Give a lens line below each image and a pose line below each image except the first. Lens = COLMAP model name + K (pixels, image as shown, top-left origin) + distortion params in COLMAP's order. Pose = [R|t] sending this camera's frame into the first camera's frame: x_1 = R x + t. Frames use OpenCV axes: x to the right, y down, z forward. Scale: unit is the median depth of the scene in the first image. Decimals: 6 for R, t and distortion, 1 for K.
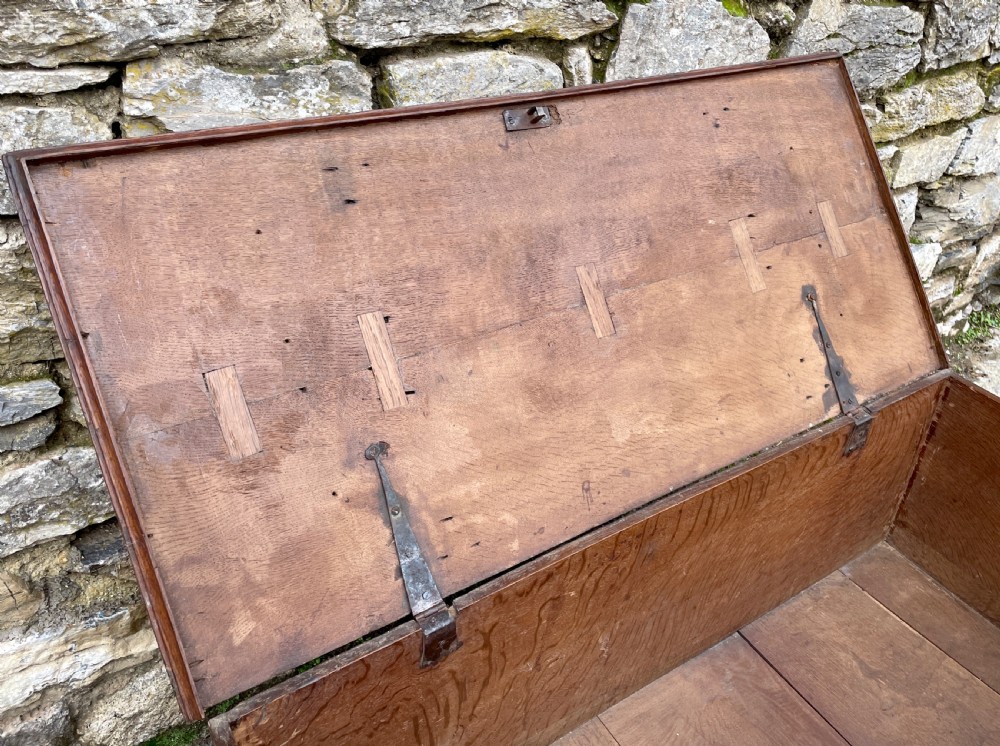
lens RADIAL K [[825.9, 0, 537.6], [0, 825.9, 338.2], [0, 0, 1]] dist [0.070370, -0.094293]
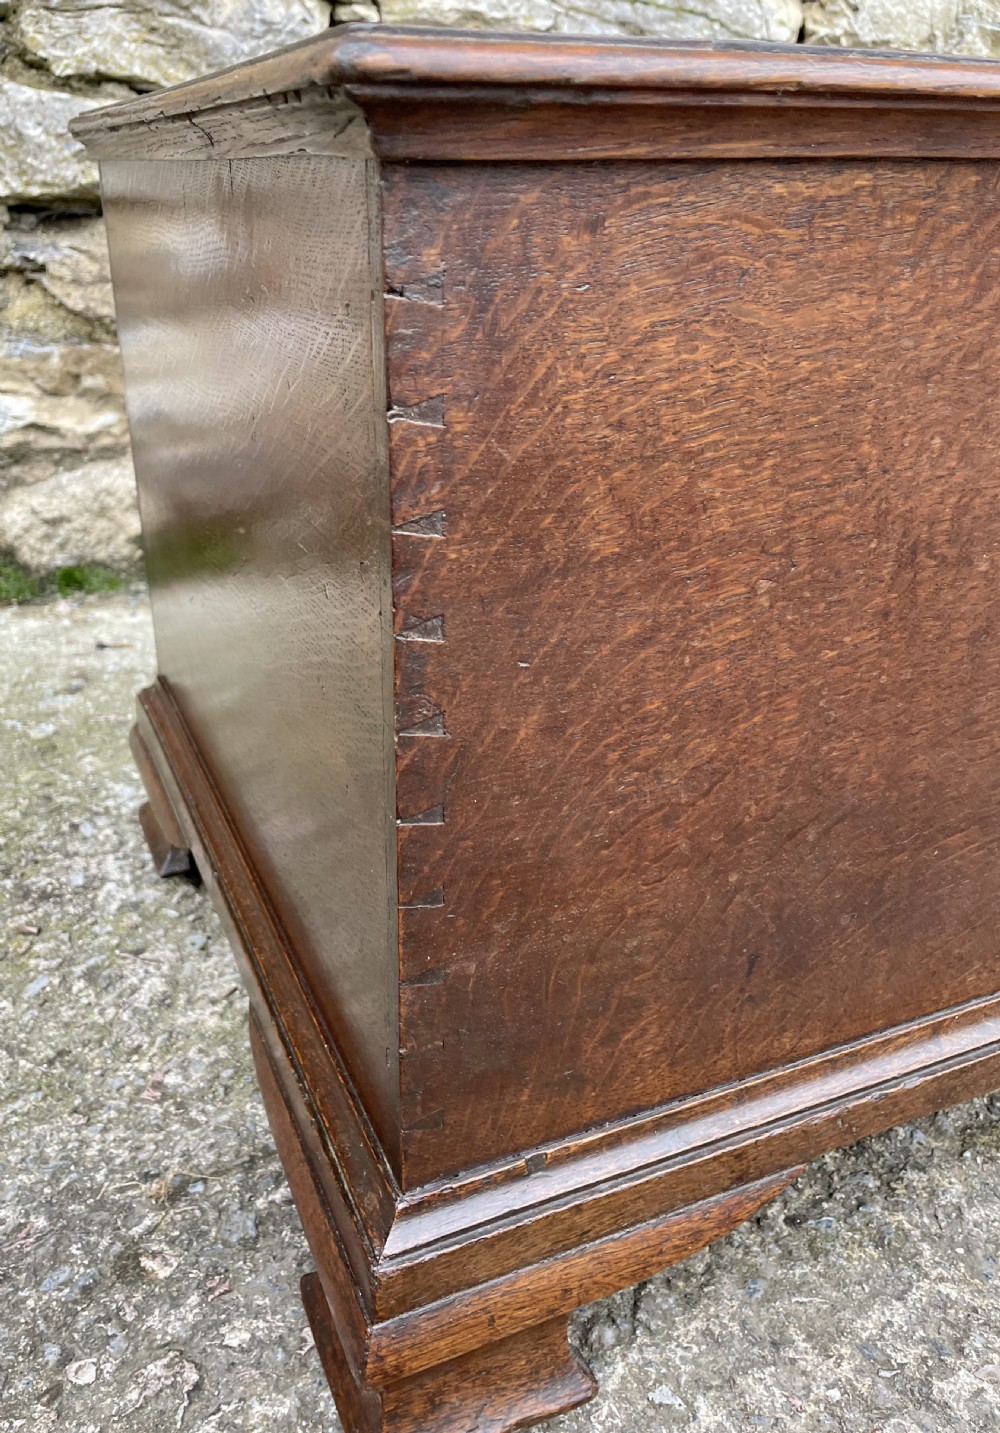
lens RADIAL K [[1152.3, 0, 466.9], [0, 1152.3, 703.6], [0, 0, 1]] dist [0.074007, -0.110512]
pose [[0.973156, 0.052997, -0.223960, 0.207627], [-0.082978, 0.988470, -0.126652, 0.823767], [0.214665, 0.141836, 0.966334, -0.004887]]
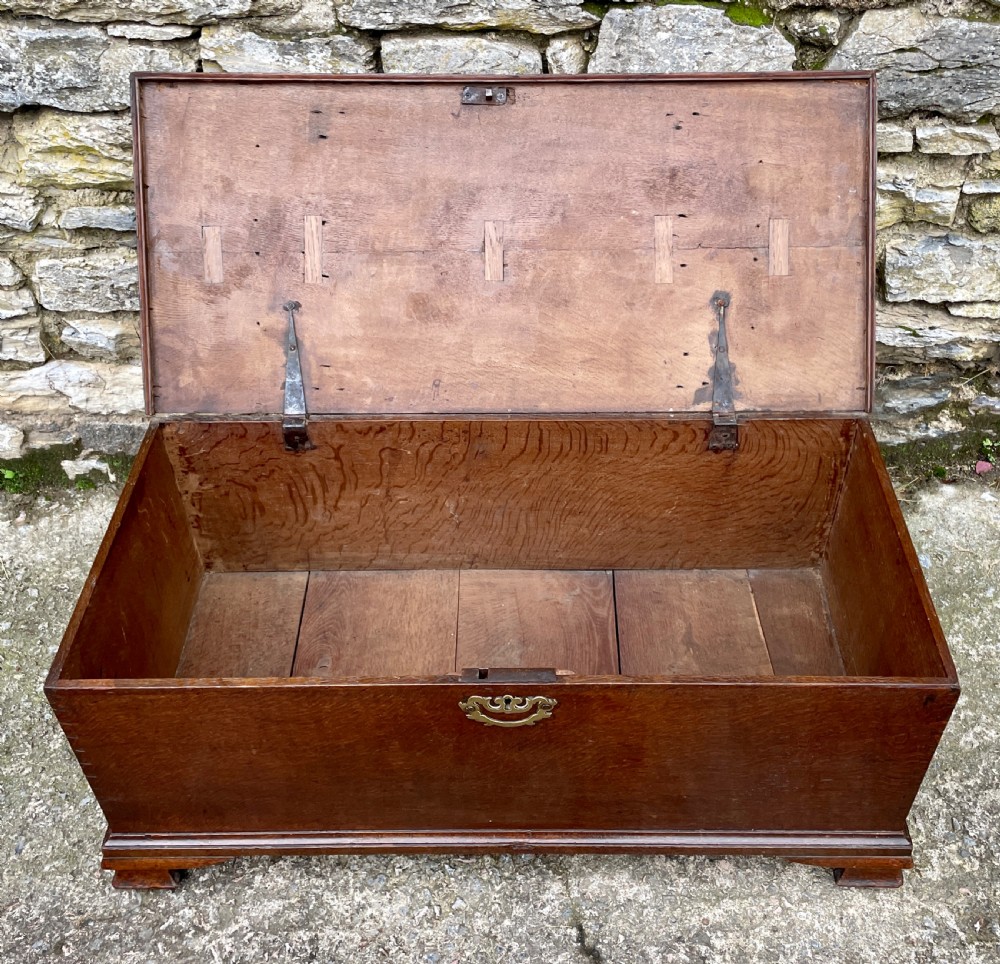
lens RADIAL K [[1099.2, 0, 517.5], [0, 1099.2, 444.4], [0, 0, 1]] dist [0.034034, 0.000000]
pose [[0.824307, 0.329770, -0.460184, 0.966603], [-0.251102, 0.941476, 0.224878, -0.153078], [0.507410, -0.069816, 0.858872, -0.451602]]
